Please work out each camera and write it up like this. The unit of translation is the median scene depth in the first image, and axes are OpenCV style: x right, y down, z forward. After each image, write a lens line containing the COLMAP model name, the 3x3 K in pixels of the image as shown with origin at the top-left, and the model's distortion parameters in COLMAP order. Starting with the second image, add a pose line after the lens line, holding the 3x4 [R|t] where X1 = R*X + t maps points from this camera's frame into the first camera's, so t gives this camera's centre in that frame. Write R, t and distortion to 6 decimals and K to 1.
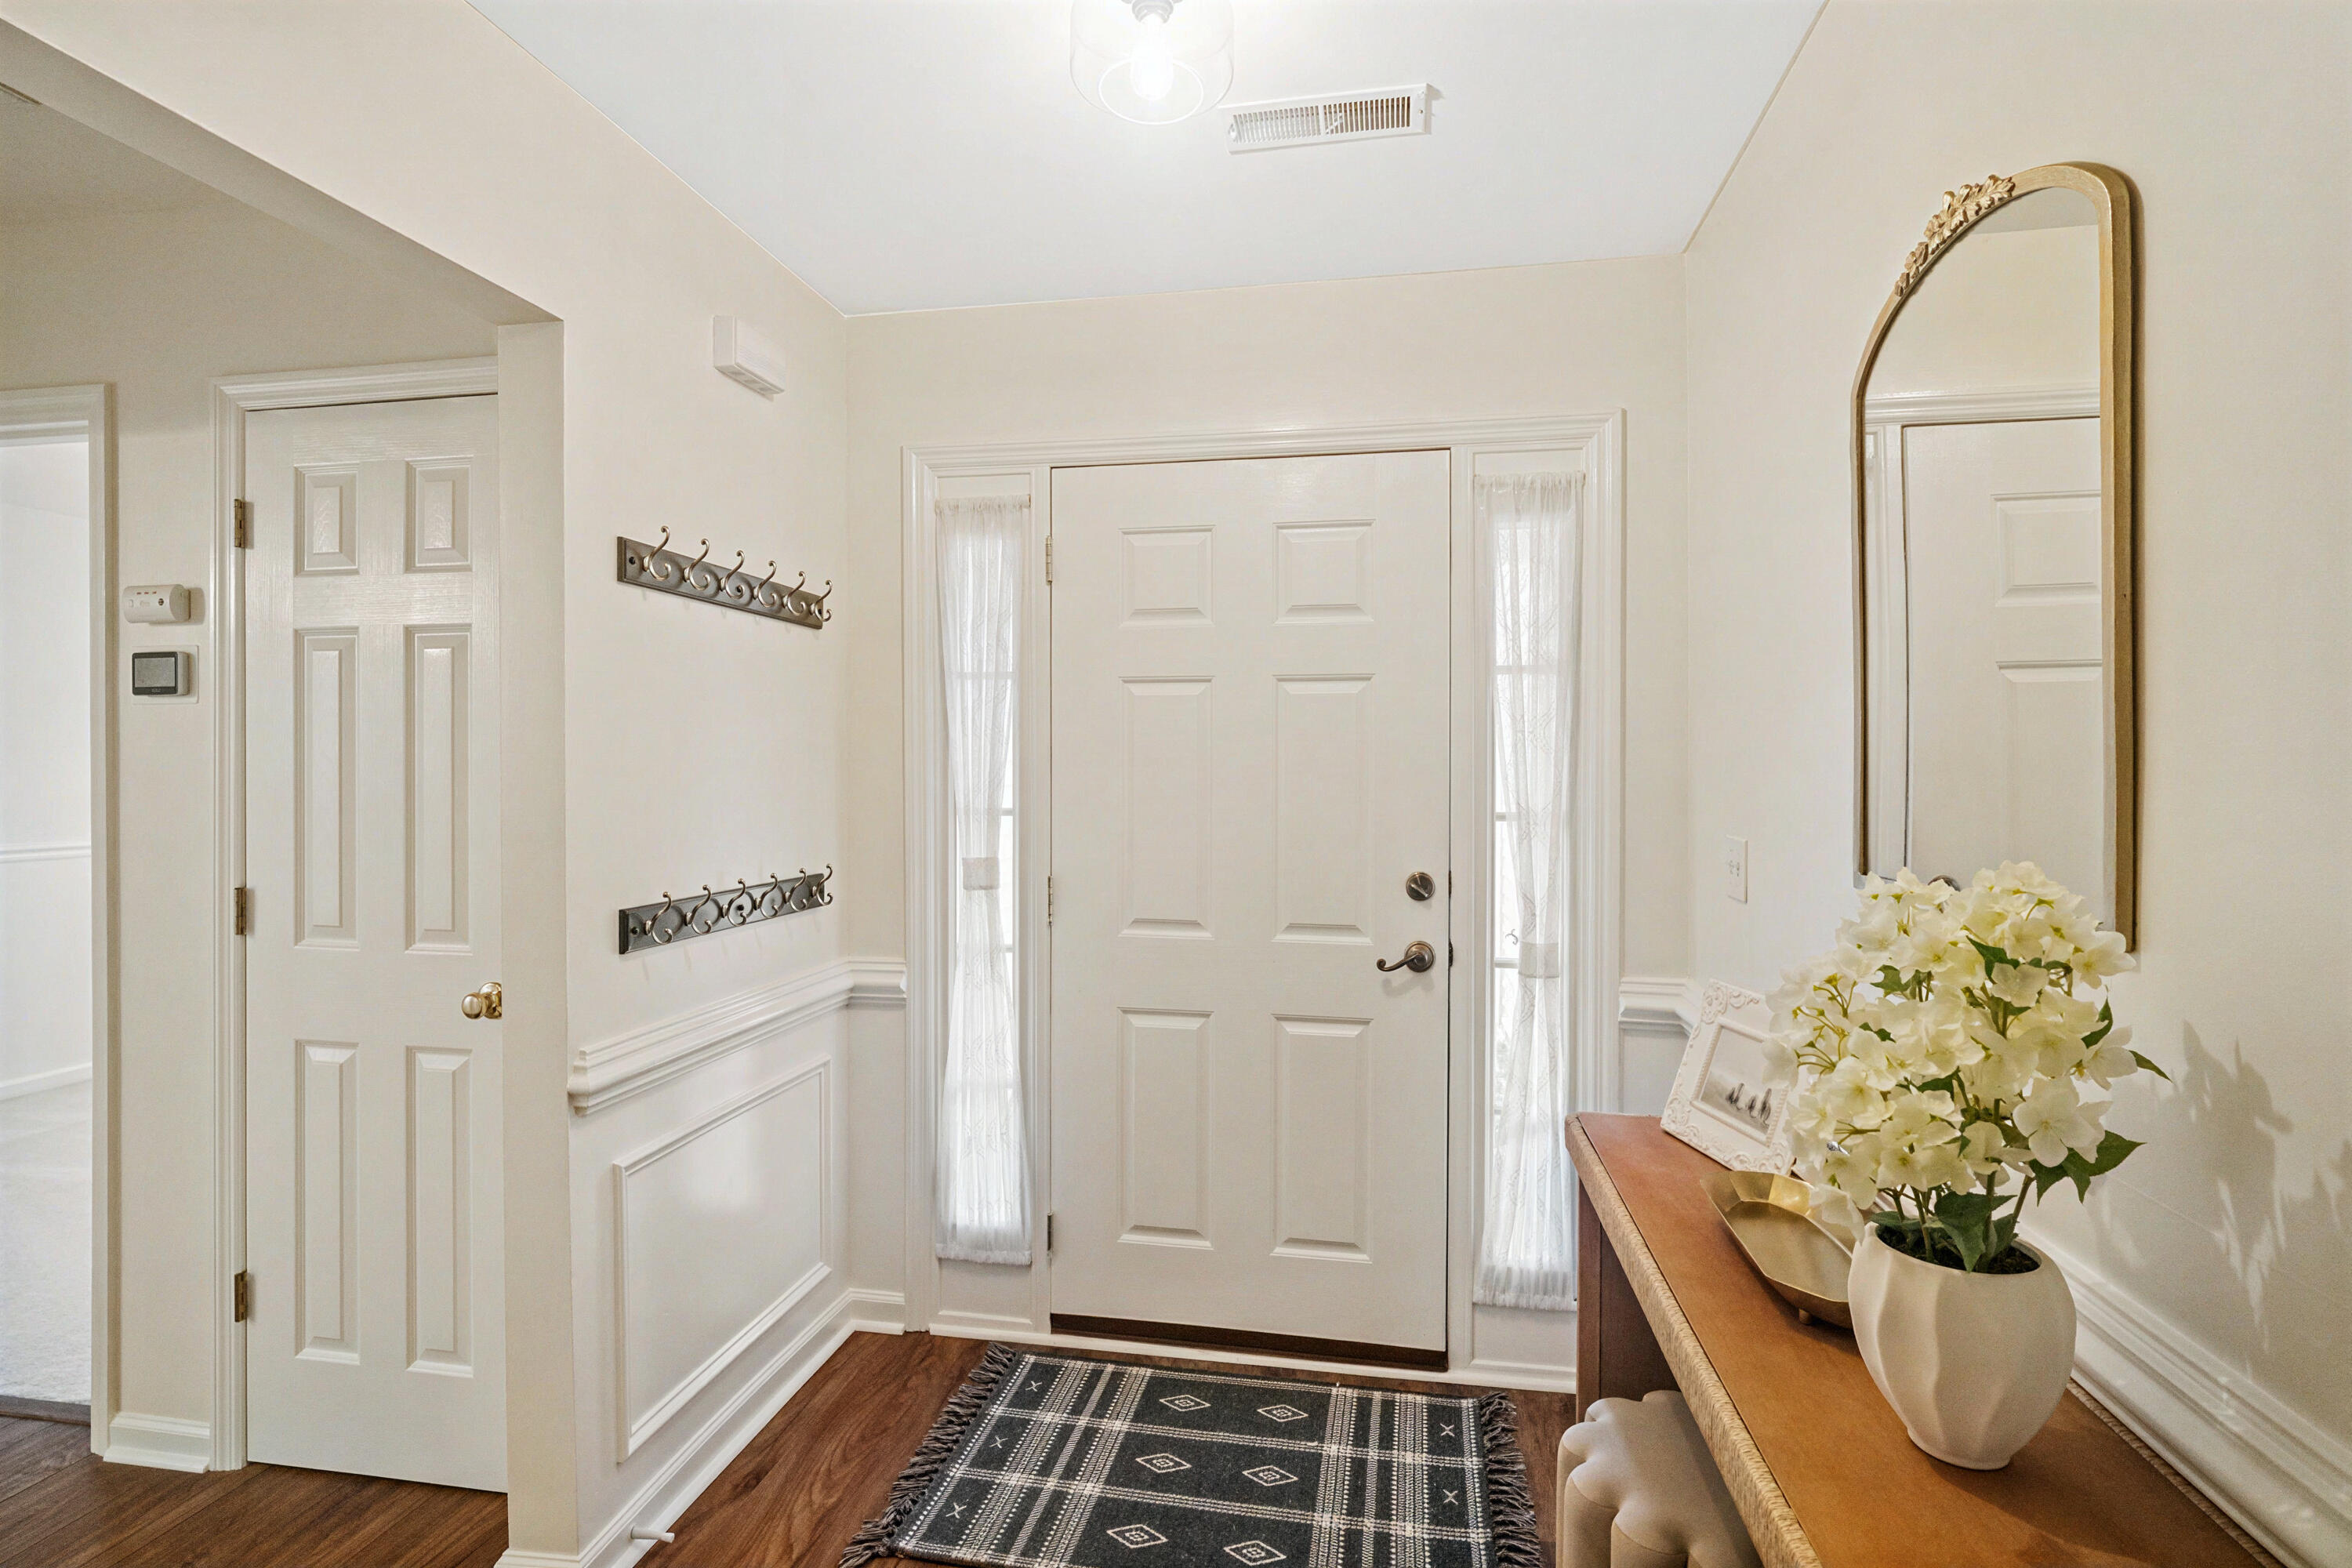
lens RADIAL K [[1122.8, 0, 1192.0], [0, 1122.8, 781.3], [0, 0, 1]] dist [-0.000764, 0.001107]
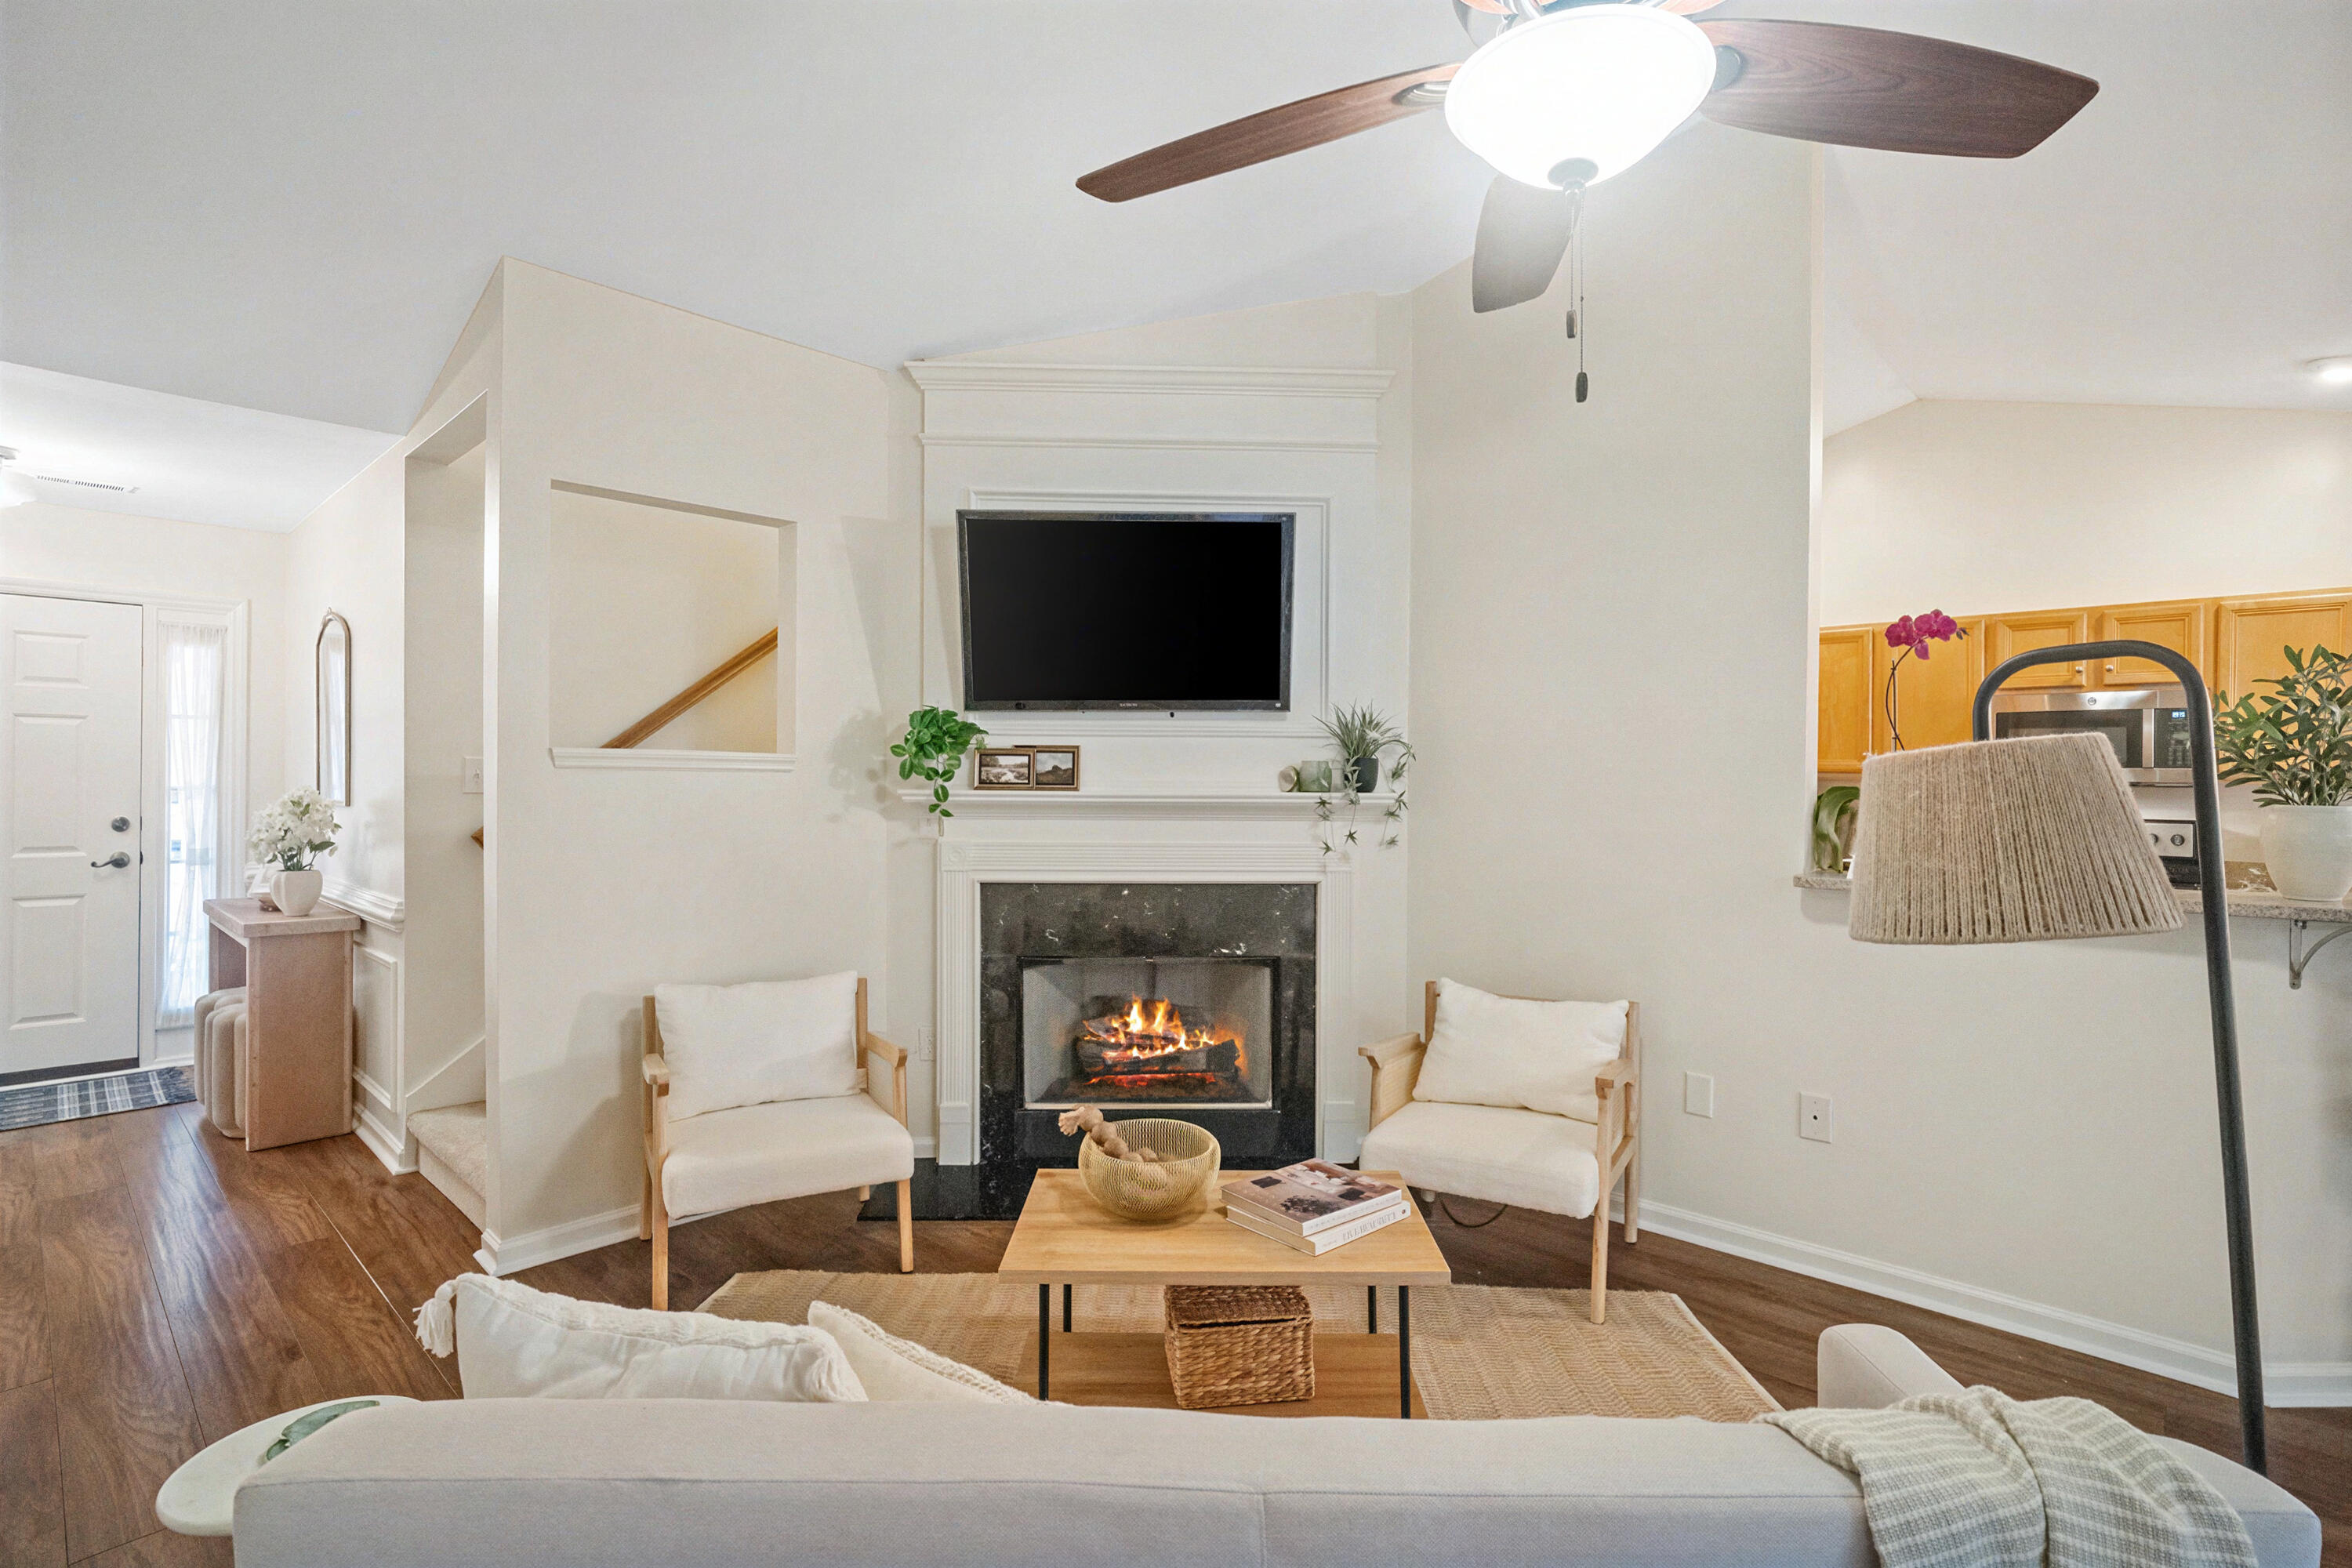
lens RADIAL K [[1122.8, 0, 1189.8], [0, 1122.8, 785.3], [0, 0, 1]] dist [-0.000764, 0.001107]
pose [[0.541789, 0.002175, 0.840512, -0.438299], [-0.002578, 0.999996, -0.000926, 0.022057], [-0.840511, -0.001665, 0.541792, -1.649416]]
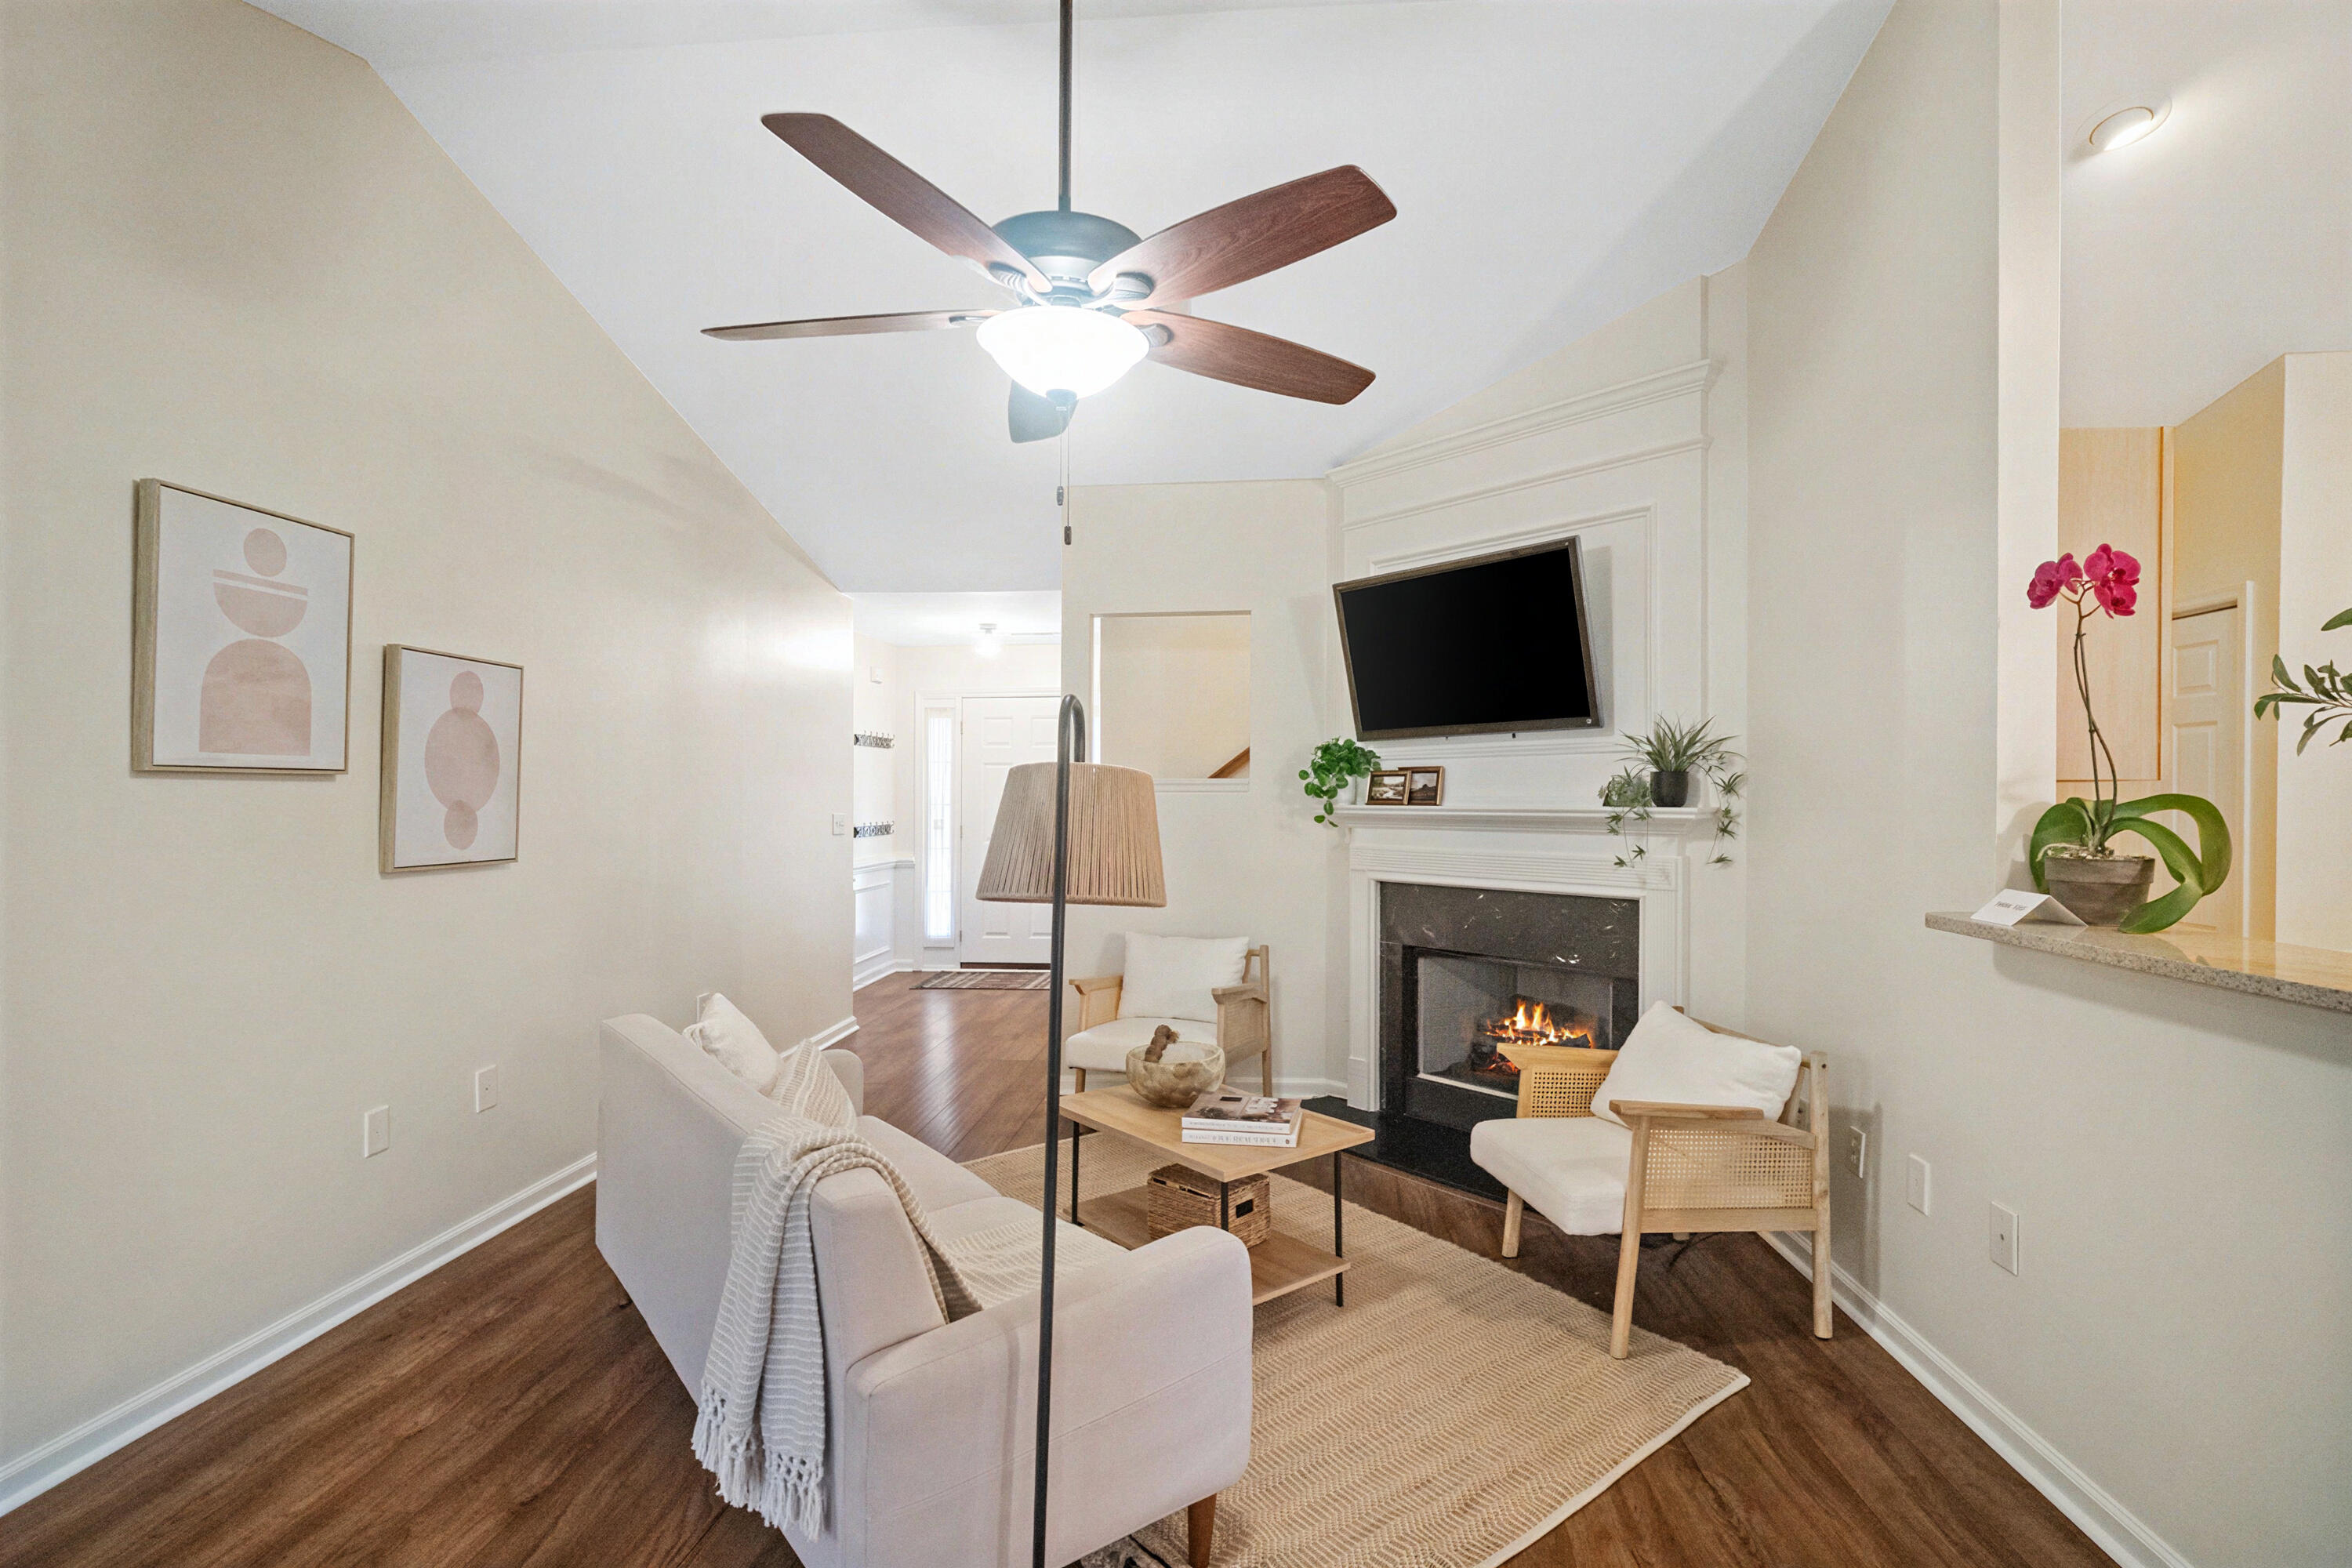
lens RADIAL K [[1122.8, 0, 1192.2], [0, 1122.8, 785.5], [0, 0, 1]] dist [-0.000764, 0.001107]
pose [[0.993829, 0.001654, 0.110914, 0.184919], [0.000085, 0.999877, -0.015681, 0.024655], [-0.110926, 0.015593, 0.993706, -2.408134]]
